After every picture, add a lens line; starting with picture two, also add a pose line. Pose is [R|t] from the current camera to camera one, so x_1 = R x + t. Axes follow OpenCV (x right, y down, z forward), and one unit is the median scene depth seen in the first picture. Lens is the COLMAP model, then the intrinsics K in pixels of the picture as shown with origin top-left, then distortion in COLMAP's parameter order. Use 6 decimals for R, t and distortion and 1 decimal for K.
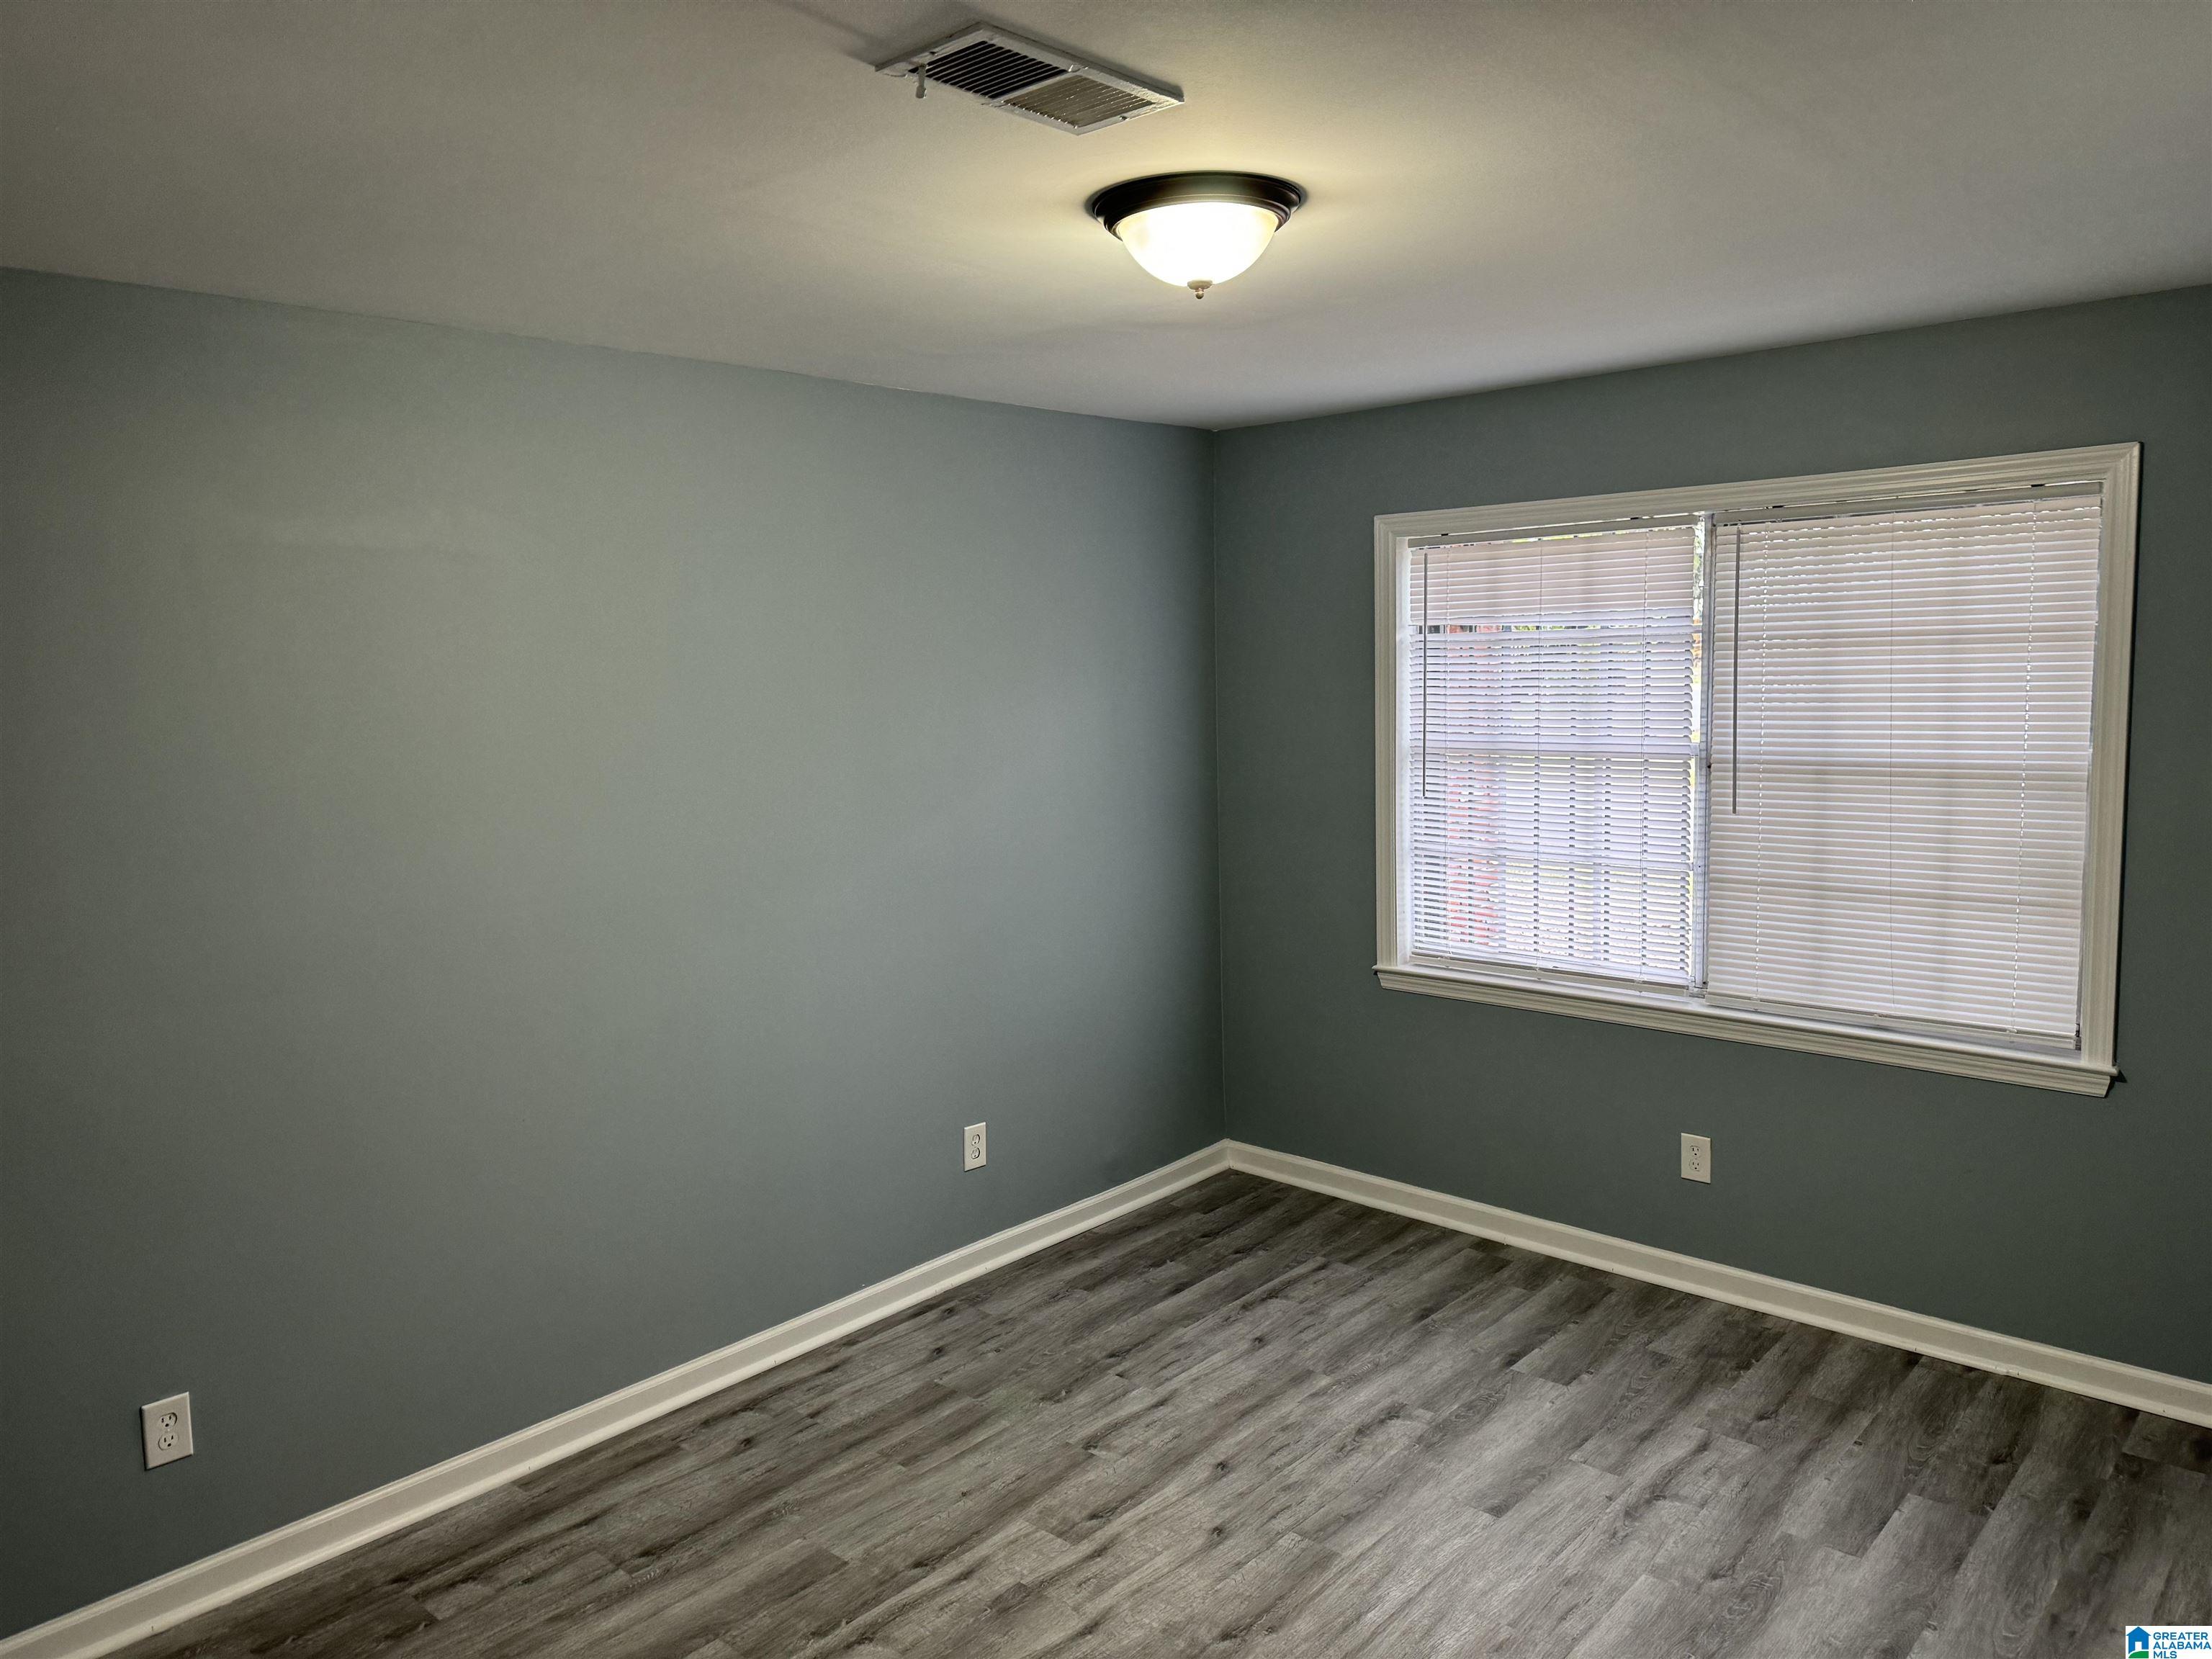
lens RADIAL K [[1573.3, 0, 1115.8], [0, 1573.3, 830.3], [0, 0, 1]] dist [0.069220, -0.042987]
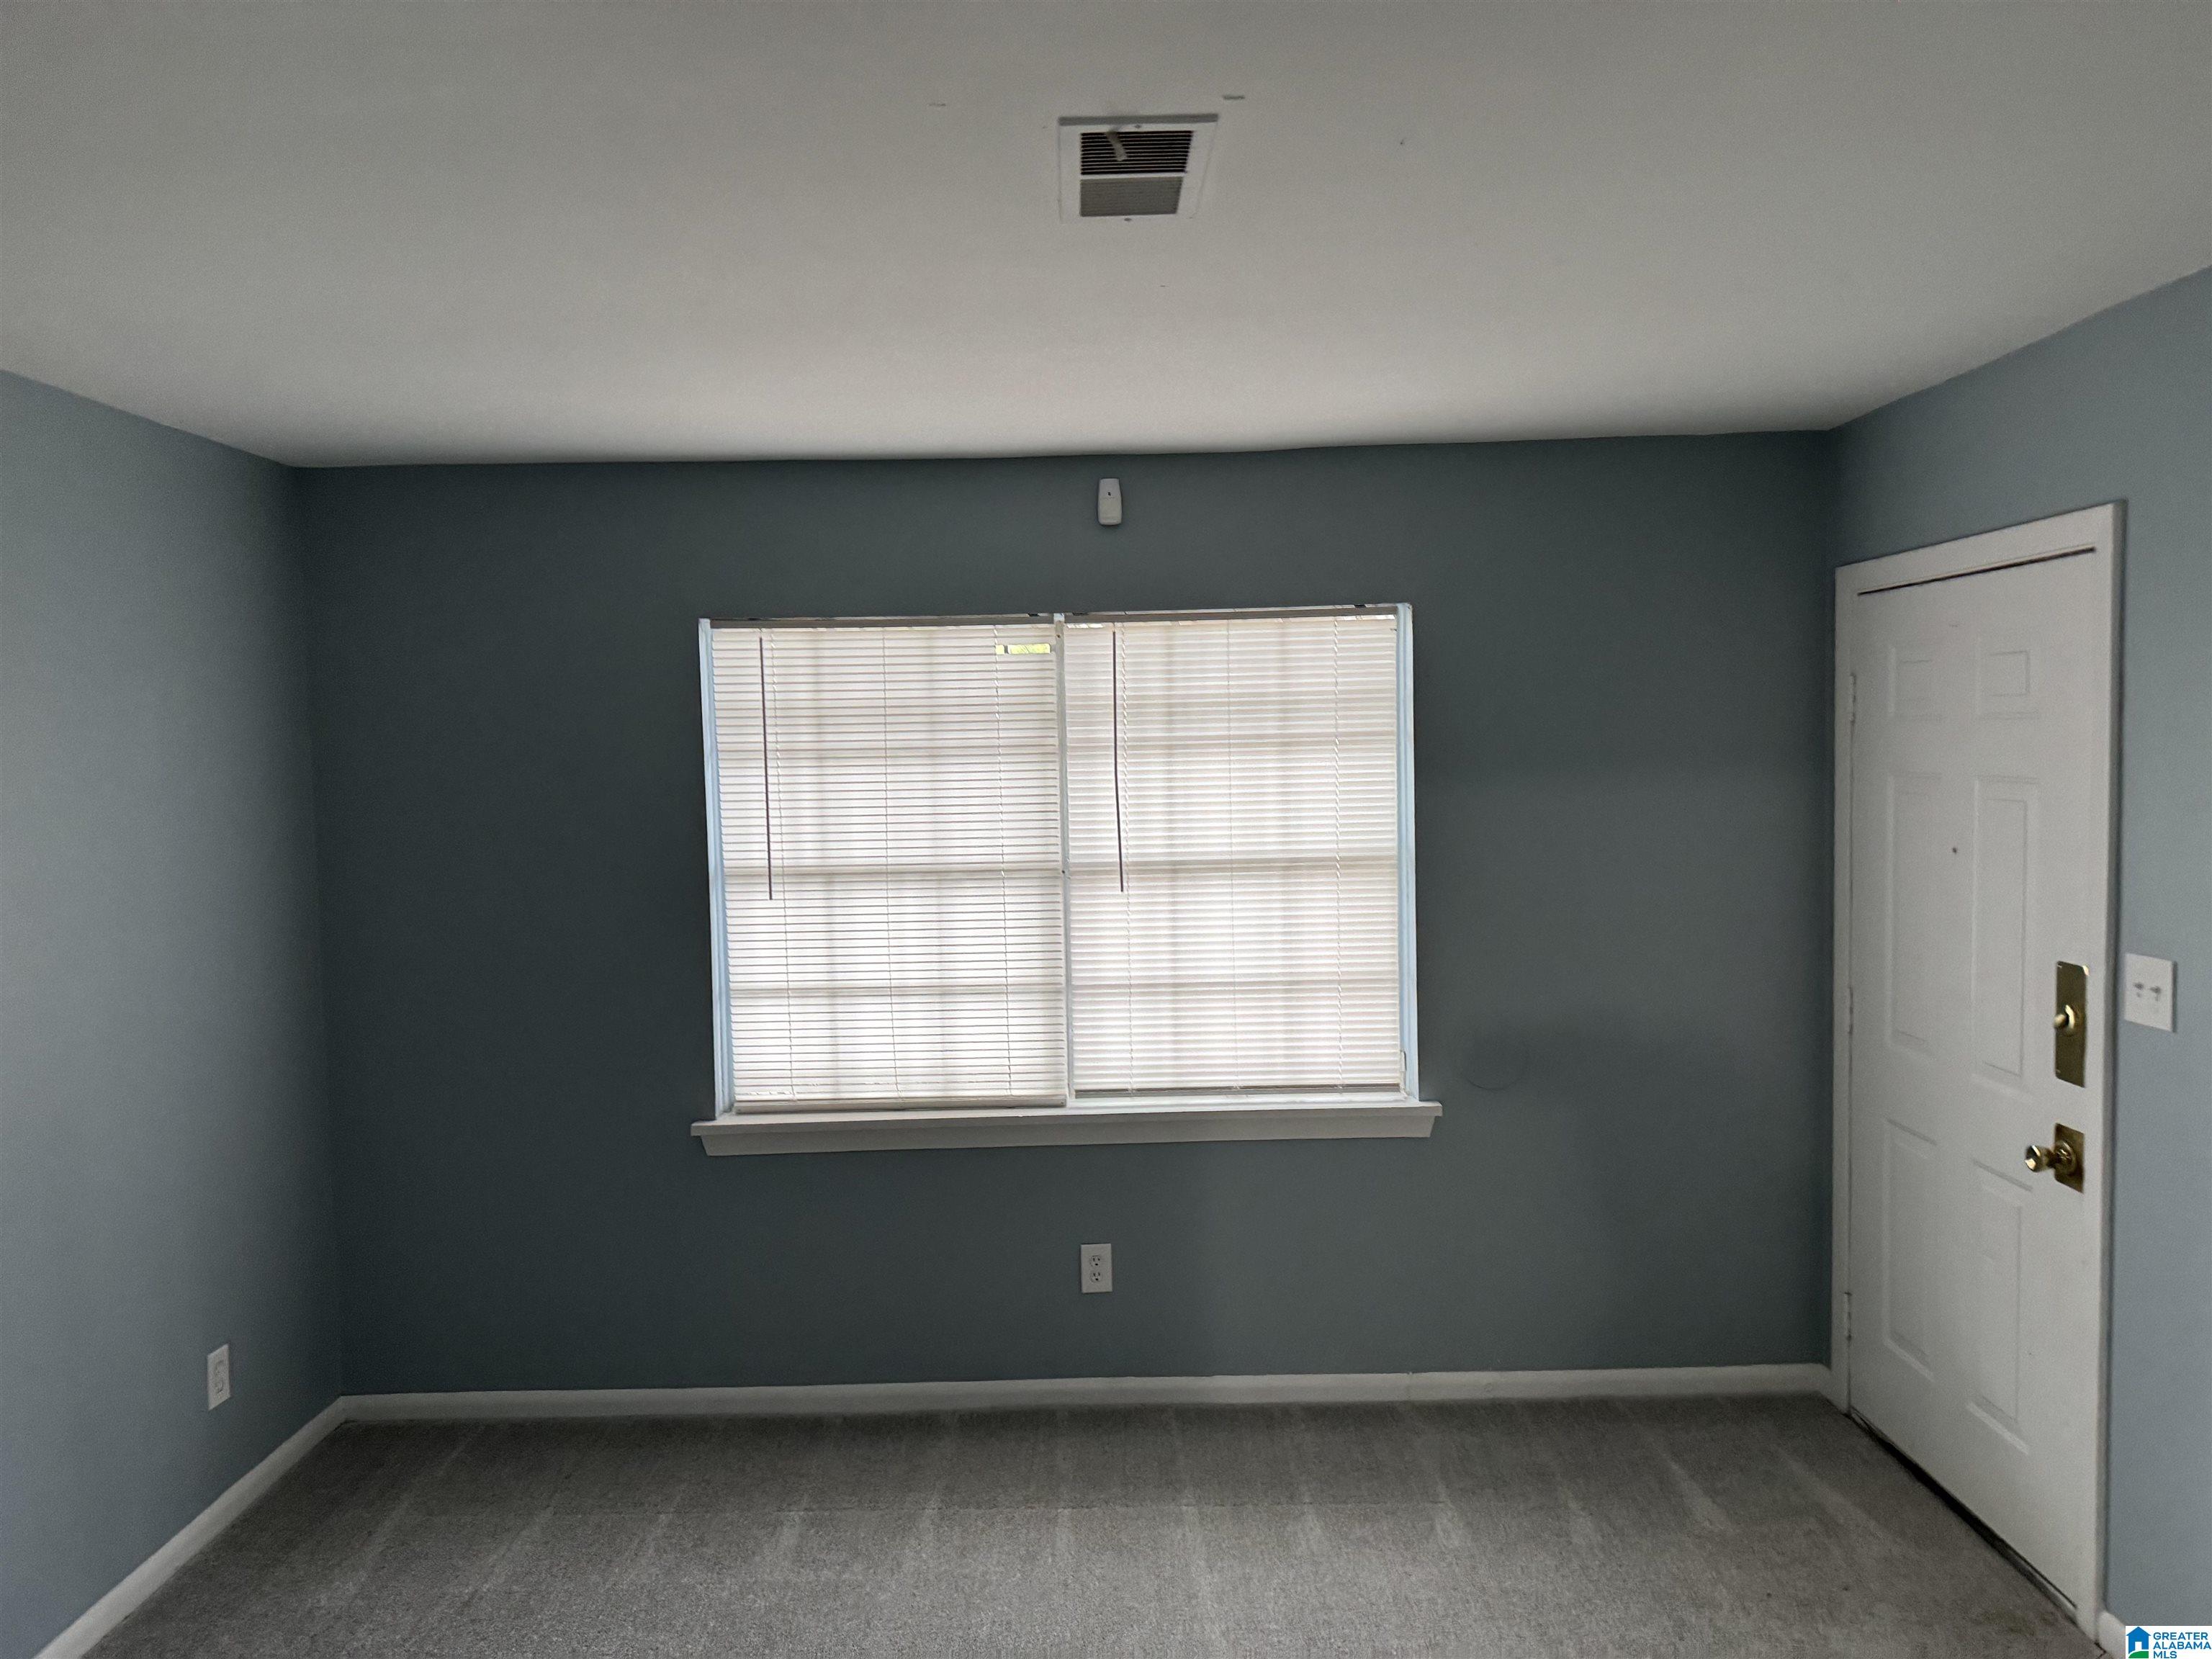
lens RADIAL K [[1573.3, 0, 1098.8], [0, 1573.3, 828.7], [0, 0, 1]] dist [0.069220, -0.042987]
pose [[0.743104, -0.028863, 0.668553, -0.252189], [0.079087, 0.995855, -0.044913, -0.019094], [-0.664486, 0.086249, 0.742307, 0.231559]]
